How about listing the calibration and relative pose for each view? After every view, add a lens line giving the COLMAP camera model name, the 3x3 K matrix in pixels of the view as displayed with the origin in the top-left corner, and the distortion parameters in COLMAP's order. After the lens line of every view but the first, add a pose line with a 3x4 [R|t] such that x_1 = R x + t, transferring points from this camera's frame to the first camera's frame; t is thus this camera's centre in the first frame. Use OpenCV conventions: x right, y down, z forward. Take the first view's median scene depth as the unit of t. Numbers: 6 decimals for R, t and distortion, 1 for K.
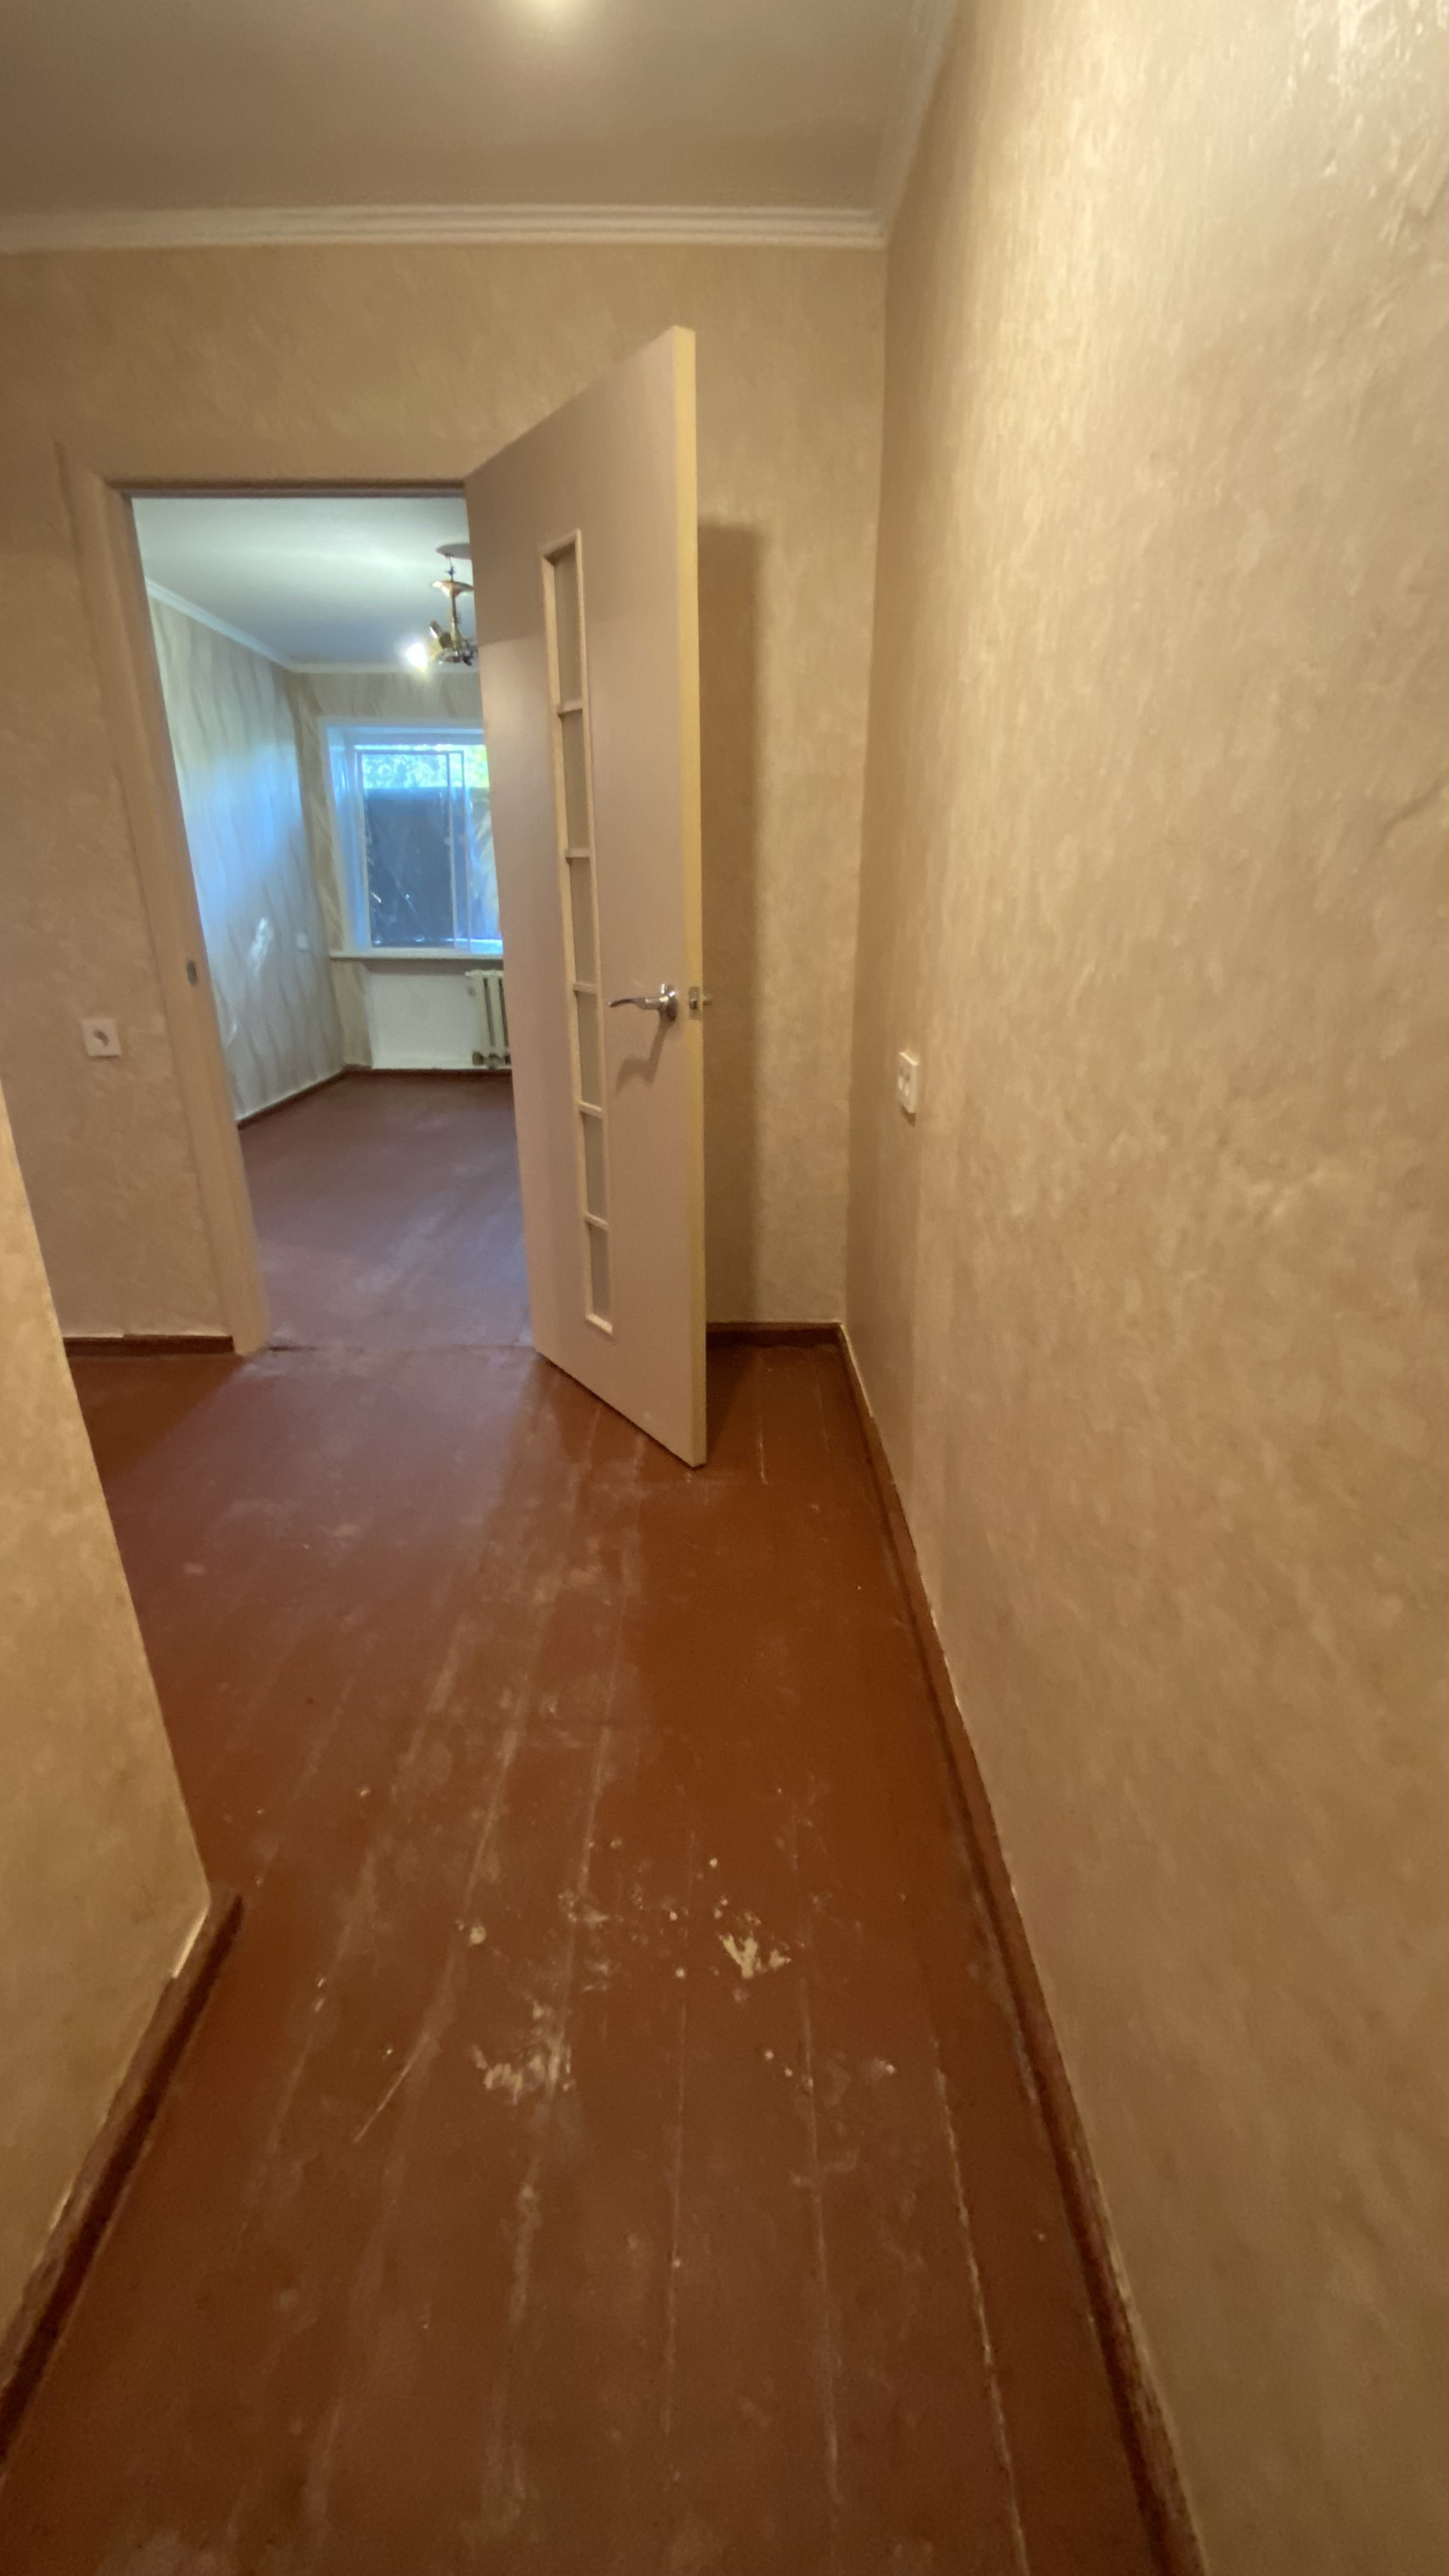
lens RADIAL K [[1037.2, 0, 730.3], [0, 1037.2, 1295.7], [0, 0, 1]] dist [0.036068, -0.035194]
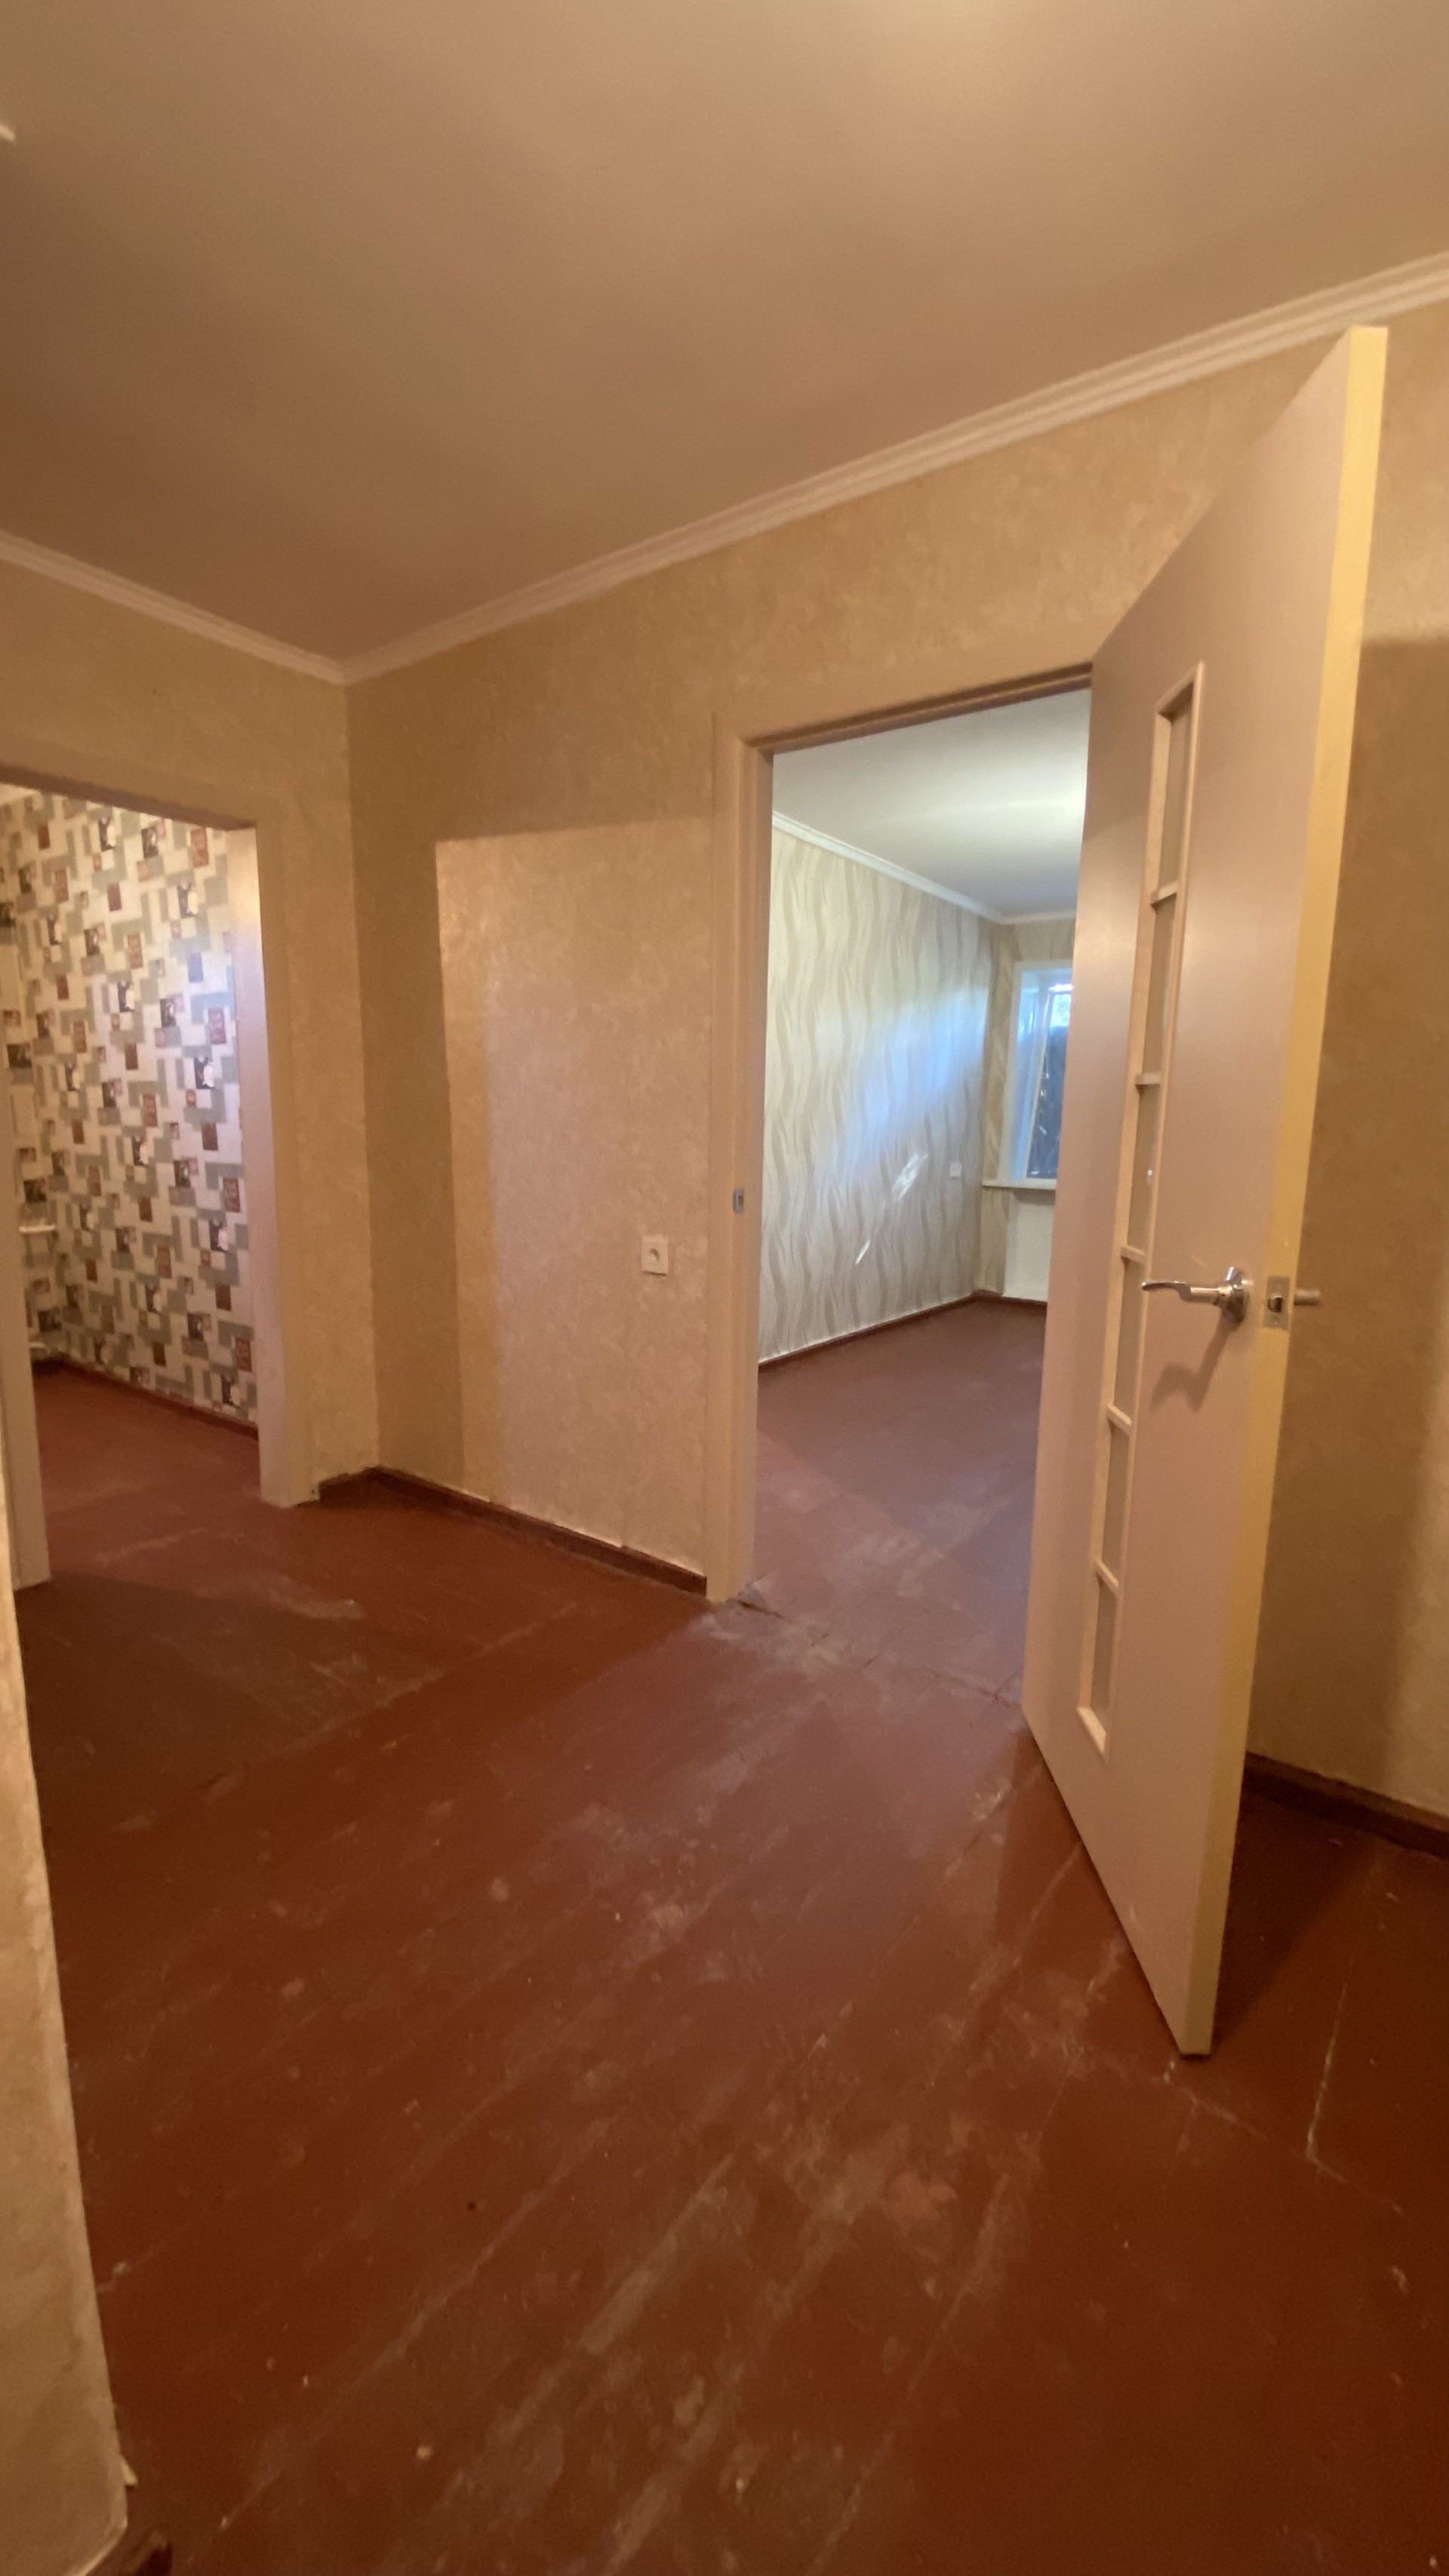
lens RADIAL K [[1045.8, 0, 731.2], [0, 1045.8, 1286.5], [0, 0, 1]] dist [0.031294, -0.026195]
pose [[0.802777, 0.114331, -0.585217, 0.042146], [-0.236806, 0.961860, -0.136928, -0.078047], [0.547241, 0.248505, 0.799232, 0.196588]]
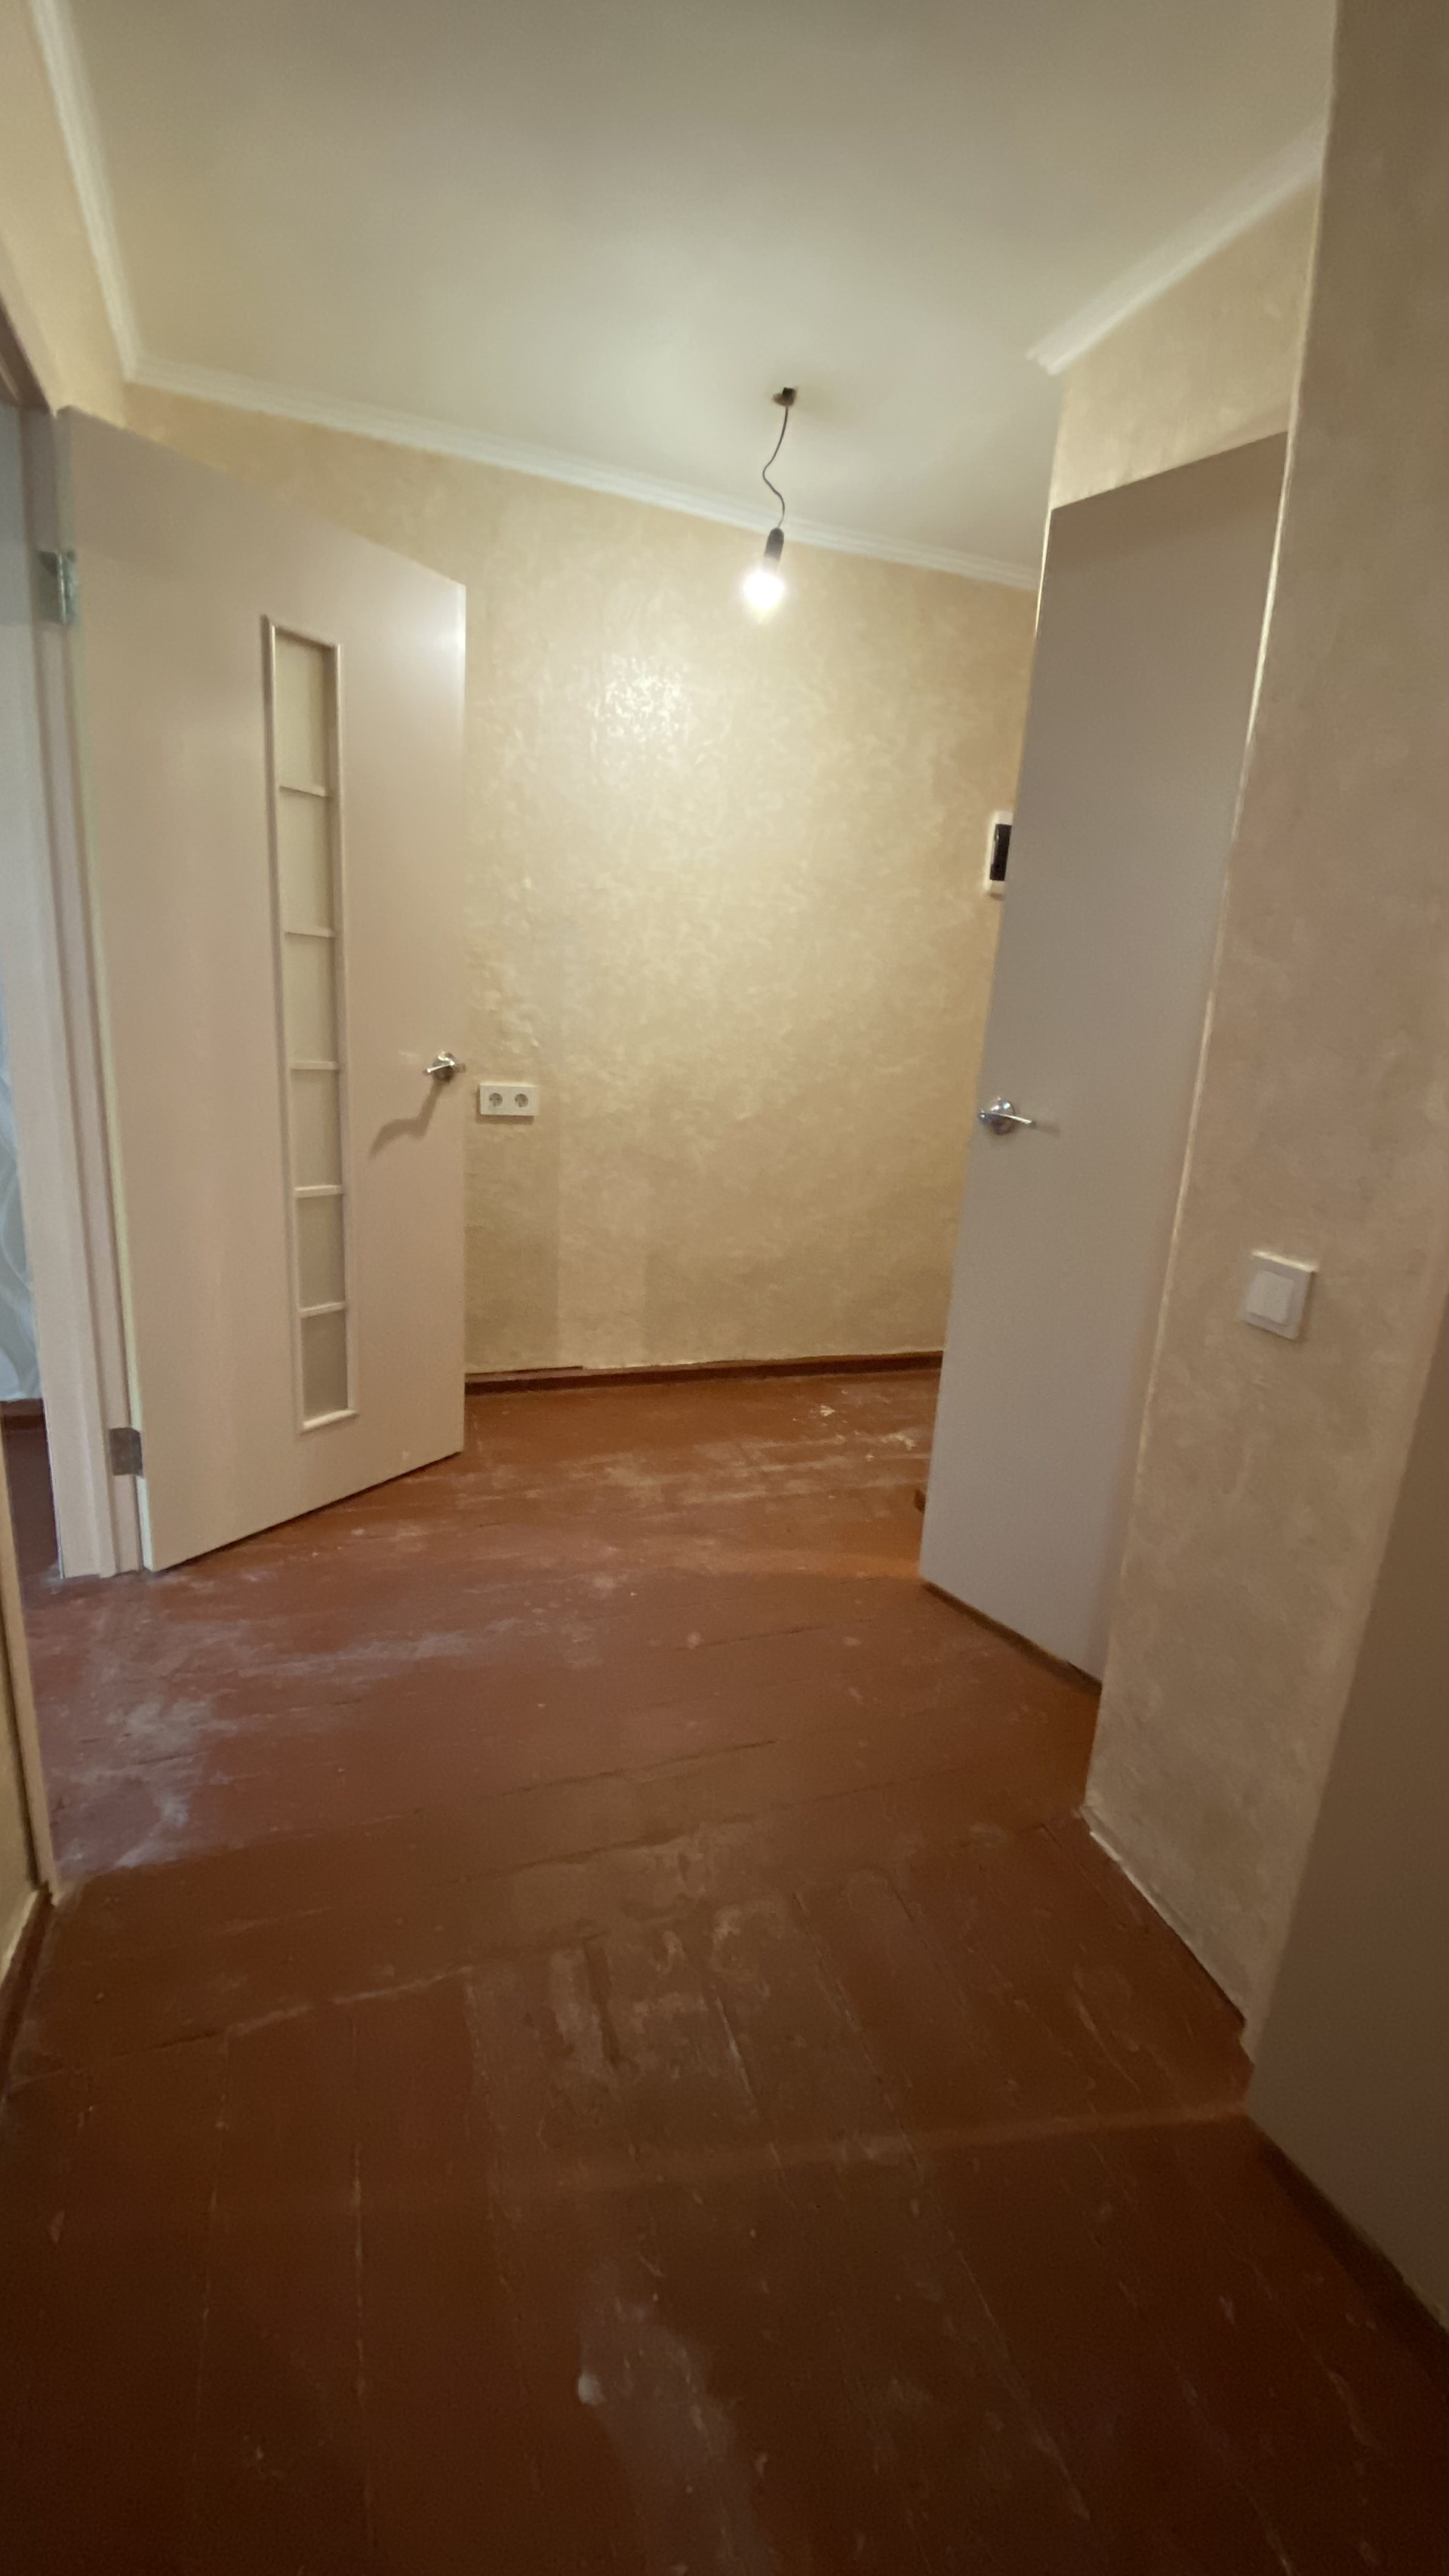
lens RADIAL K [[1045.8, 0, 731.2], [0, 1045.8, 1286.5], [0, 0, 1]] dist [0.031294, -0.026195]
pose [[-0.340513, -0.261230, 0.903222, -0.843565], [0.286978, 0.885915, 0.364415, -0.250300], [-0.895374, 0.383293, -0.226698, 0.664500]]
